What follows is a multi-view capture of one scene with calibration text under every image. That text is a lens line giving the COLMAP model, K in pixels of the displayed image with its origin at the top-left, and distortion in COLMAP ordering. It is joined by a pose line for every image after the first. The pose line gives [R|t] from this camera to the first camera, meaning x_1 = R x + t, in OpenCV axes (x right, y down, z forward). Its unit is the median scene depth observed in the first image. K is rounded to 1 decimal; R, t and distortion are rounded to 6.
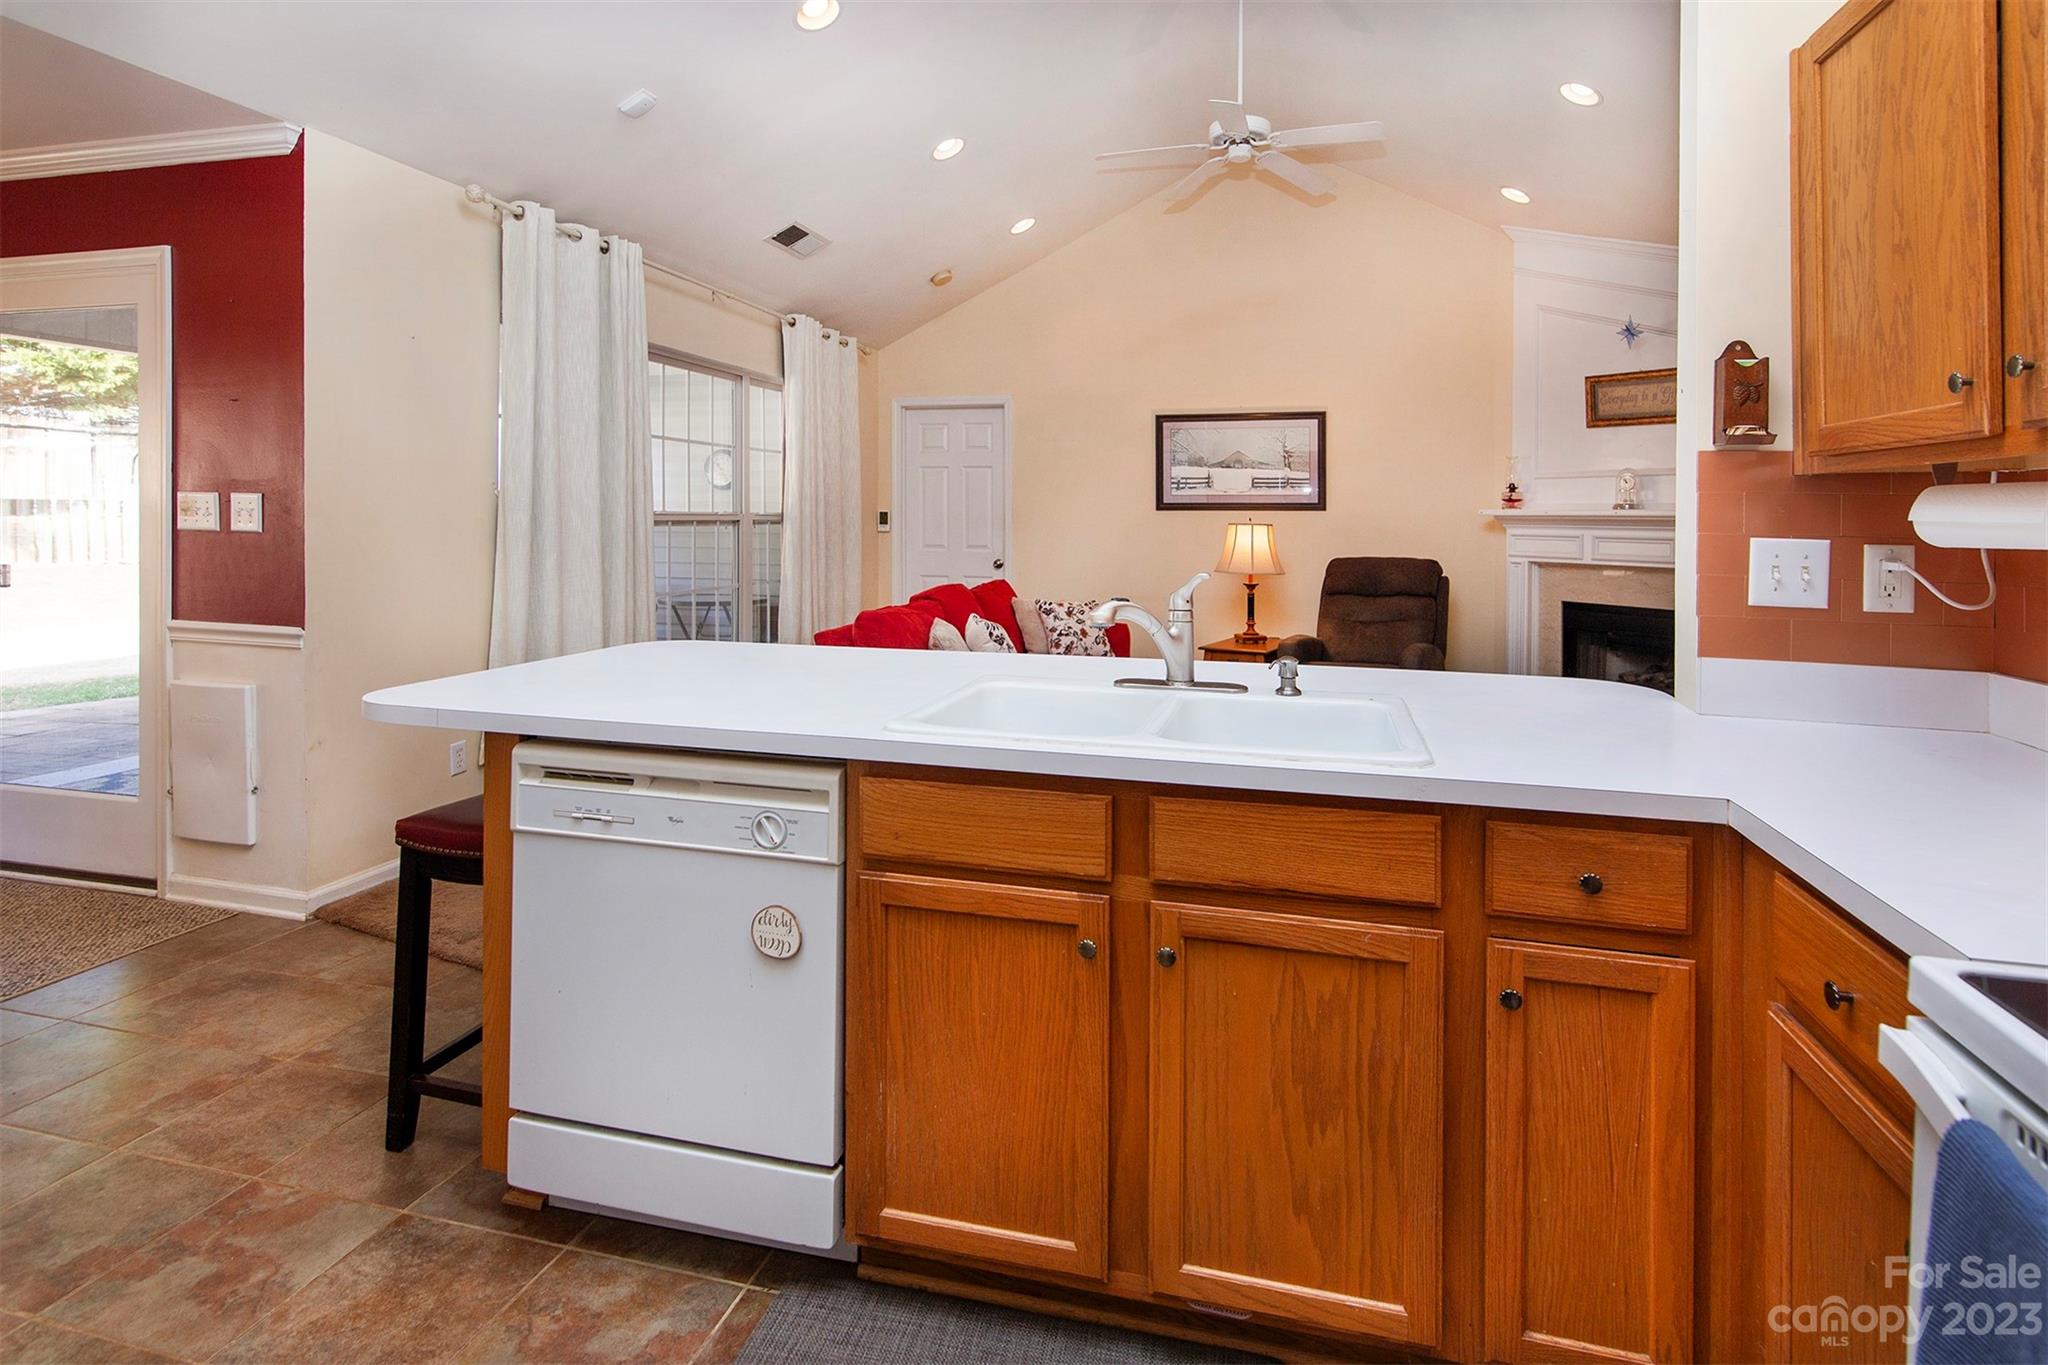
lens RADIAL K [[996.0, 0, 1023.0], [0, 996.0, 511.3], [0, 0, 1]] dist [-0.001048, 0.000638]
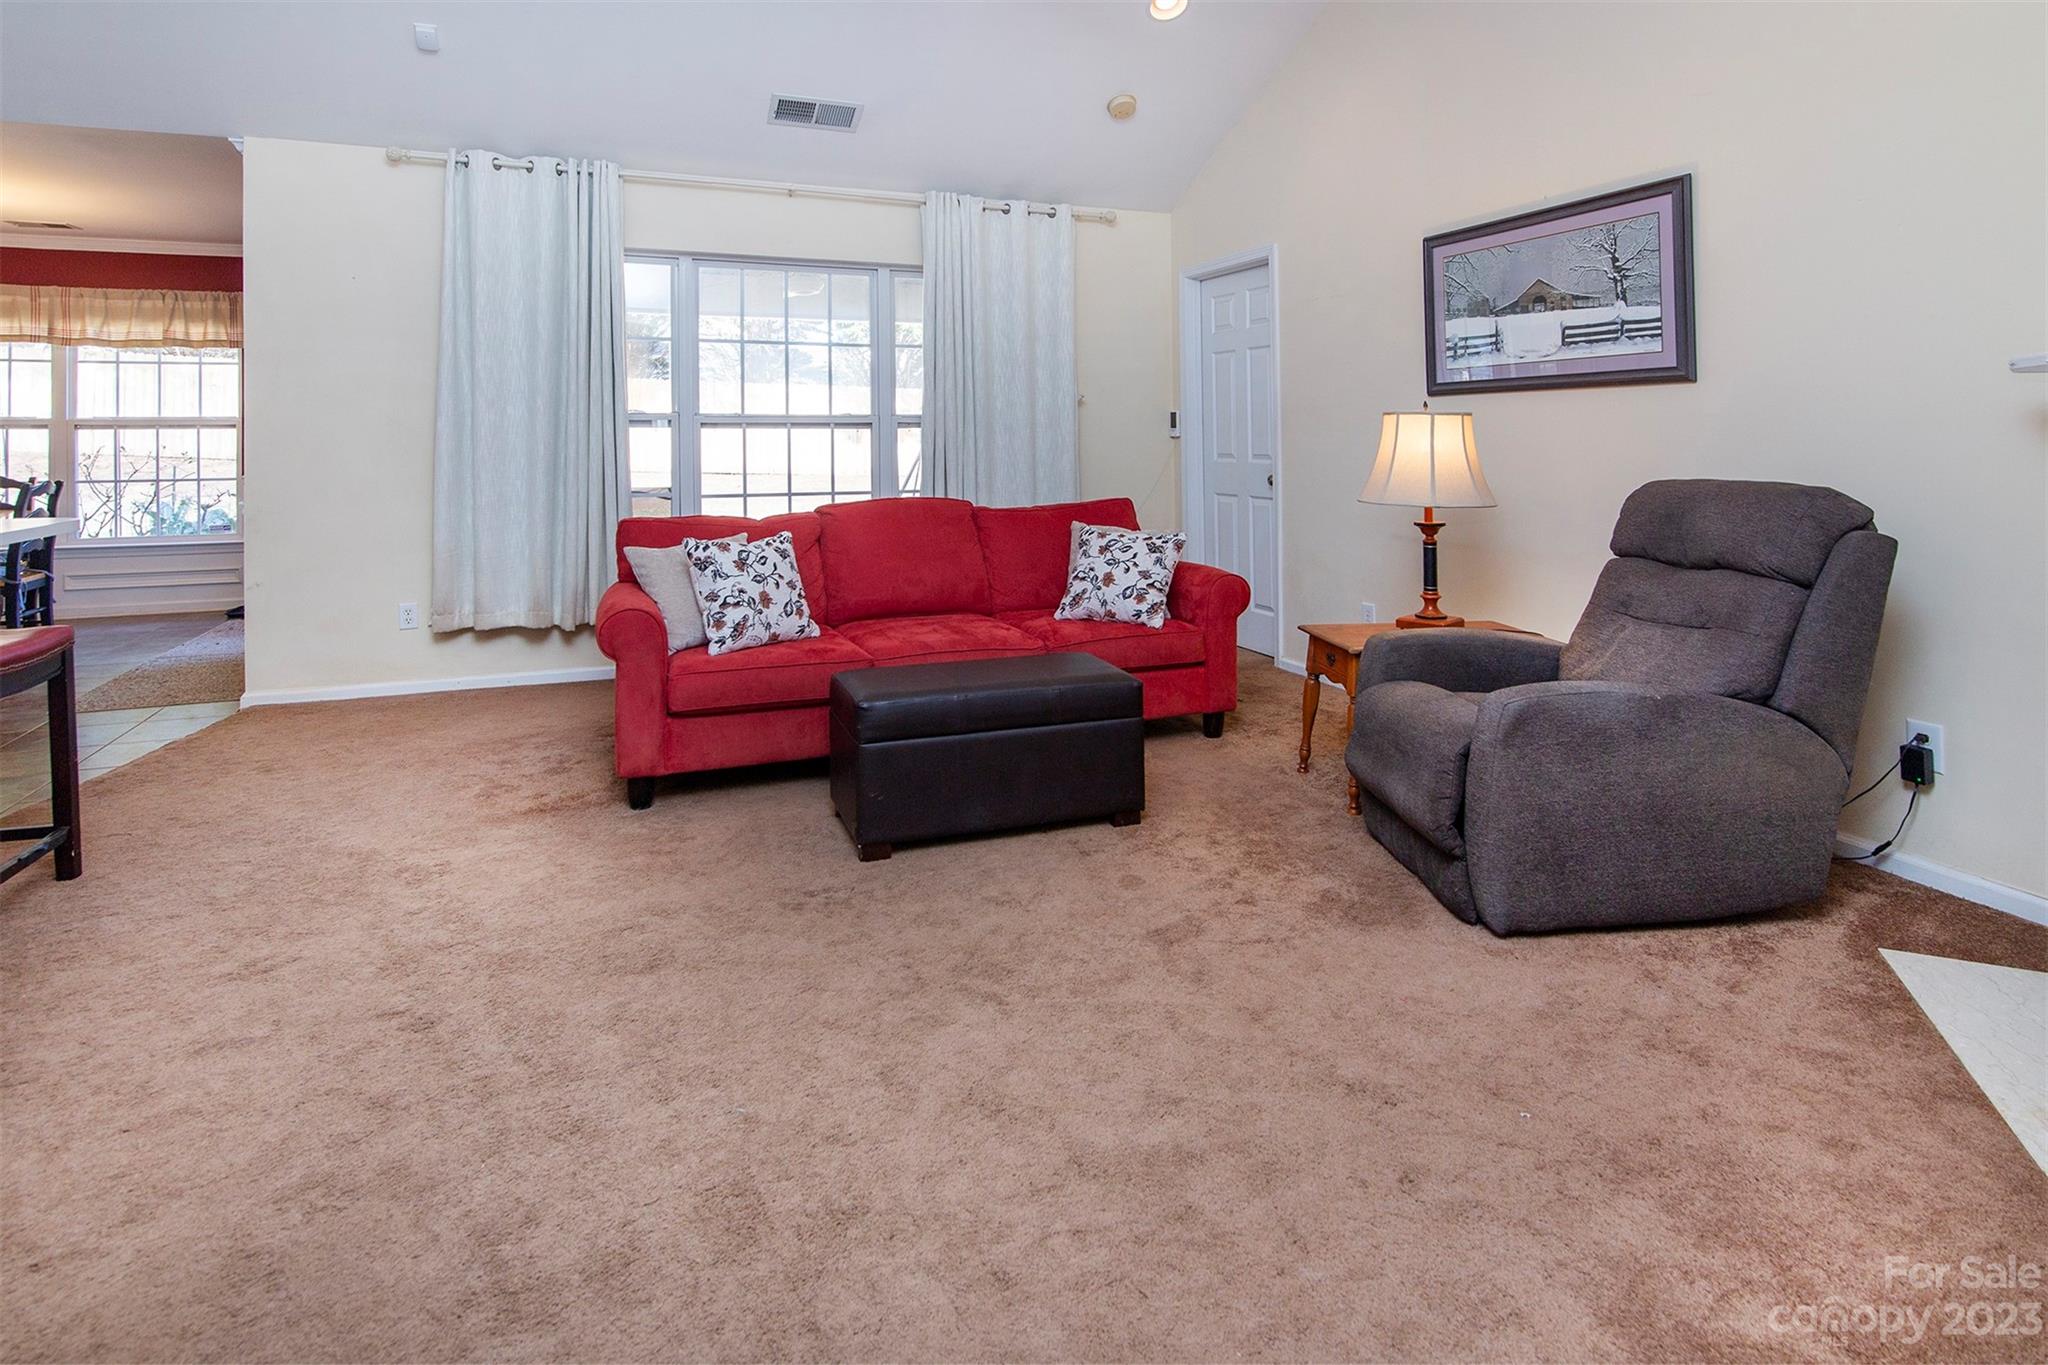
lens RADIAL K [[1017.4, 0, 1026.8], [0, 1017.4, 415.1], [0, 0, 1]] dist [-0.000863, -0.000254]
pose [[0.632026, -0.025136, -0.774539, 0.528161], [0.014929, 0.999683, -0.020260, 0.022453], [0.774803, 0.001242, 0.632201, 0.491539]]
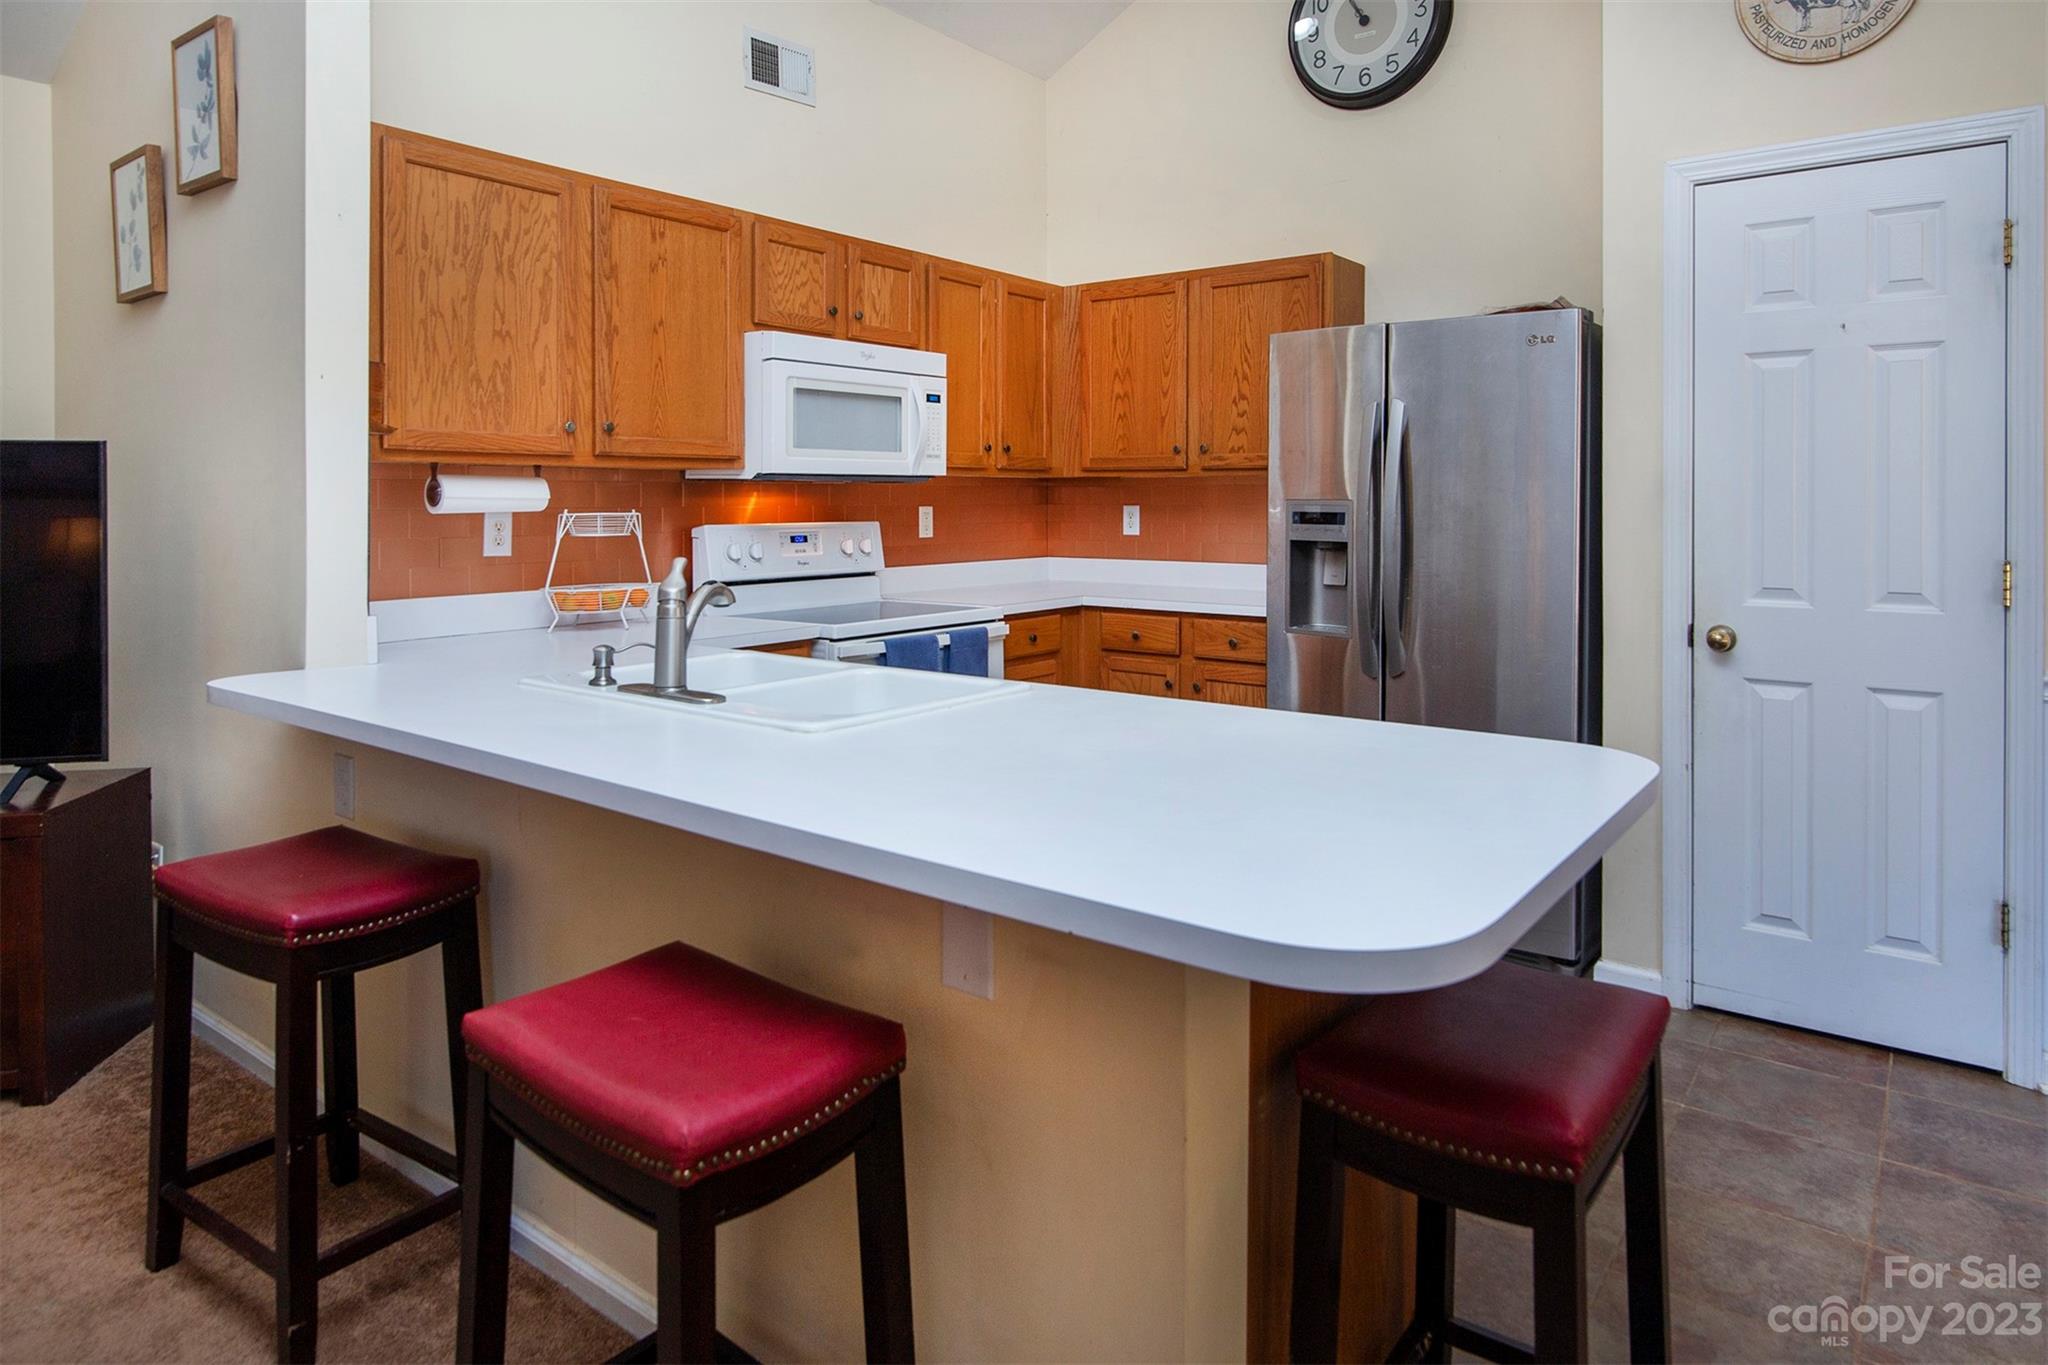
lens RADIAL K [[1295.5, 0, 1028.9], [0, 1295.5, 509.2], [0, 0, 1]] dist [-0.002896, -0.000682]
pose [[-0.935894, -0.013681, 0.352016, -0.168035], [-0.012255, 0.999905, 0.006279, 0.001105], [-0.352069, 0.001562, -0.935973, 0.638061]]
